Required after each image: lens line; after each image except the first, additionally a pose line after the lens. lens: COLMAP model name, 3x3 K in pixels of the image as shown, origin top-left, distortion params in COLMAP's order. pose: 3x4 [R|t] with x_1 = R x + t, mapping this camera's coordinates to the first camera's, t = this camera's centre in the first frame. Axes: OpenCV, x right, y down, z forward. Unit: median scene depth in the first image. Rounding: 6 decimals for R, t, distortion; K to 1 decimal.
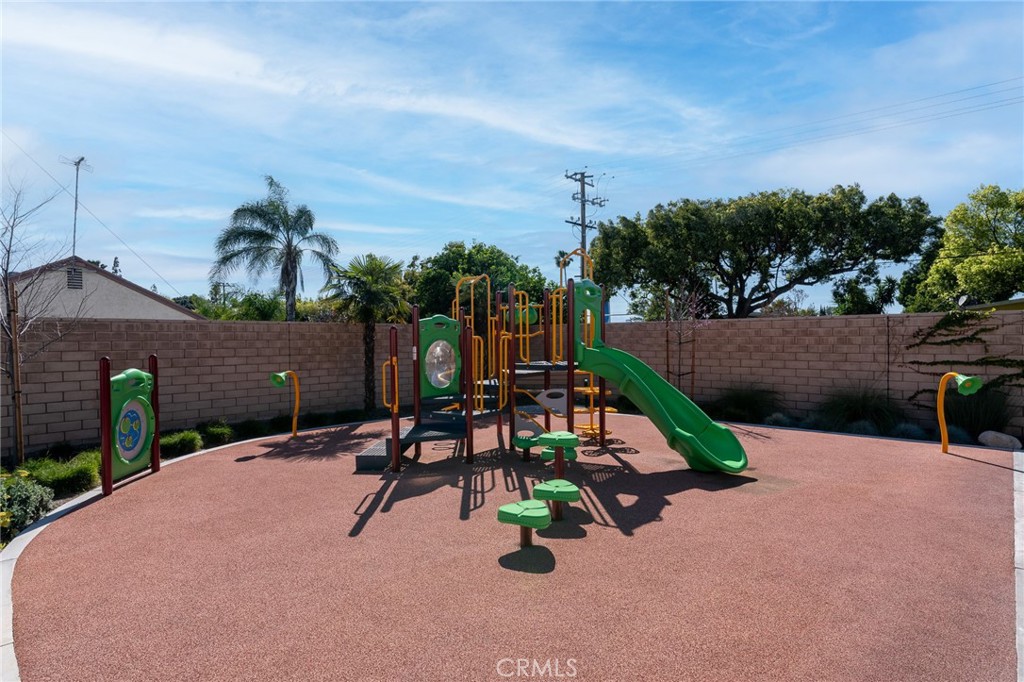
lens RADIAL K [[519.0, 0, 512.0], [0, 519.0, 341.0], [0, 0, 1]] dist [0.004110, -0.000204]
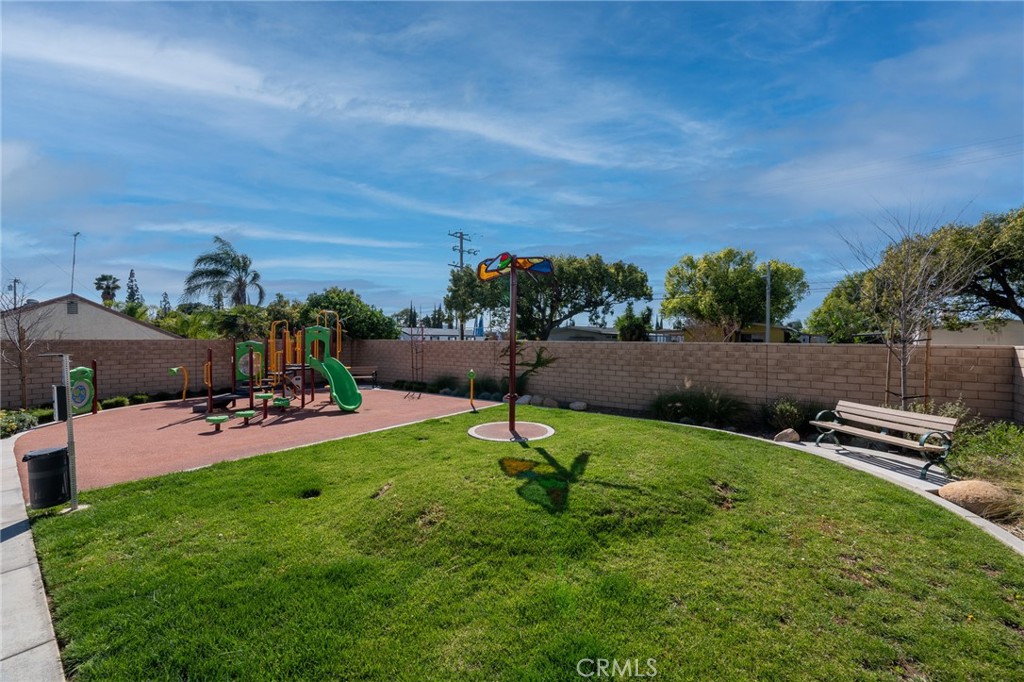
lens RADIAL K [[398.3, 0, 514.7], [0, 398.3, 342.6], [0, 0, 1]] dist [-0.001296, 0.000200]
pose [[0.994074, 0.010202, 0.108222, 0.679242], [-0.010916, 0.999922, 0.006007, -0.059128], [-0.108152, -0.007153, 0.994109, -0.650691]]
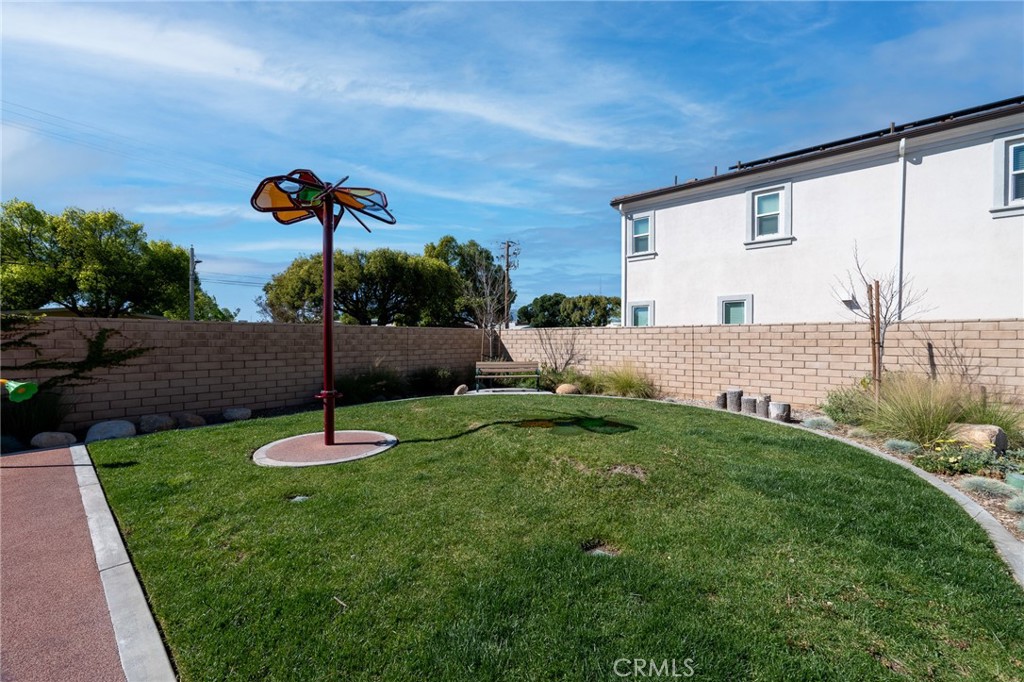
lens RADIAL K [[398.3, 0, 514.7], [0, 398.3, 342.6], [0, 0, 1]] dist [-0.001296, 0.000200]
pose [[-0.065891, -0.001329, 0.997826, 0.061488], [0.003589, 0.999992, 0.001569, -0.003022], [-0.997820, 0.003685, -0.065886, 0.105224]]
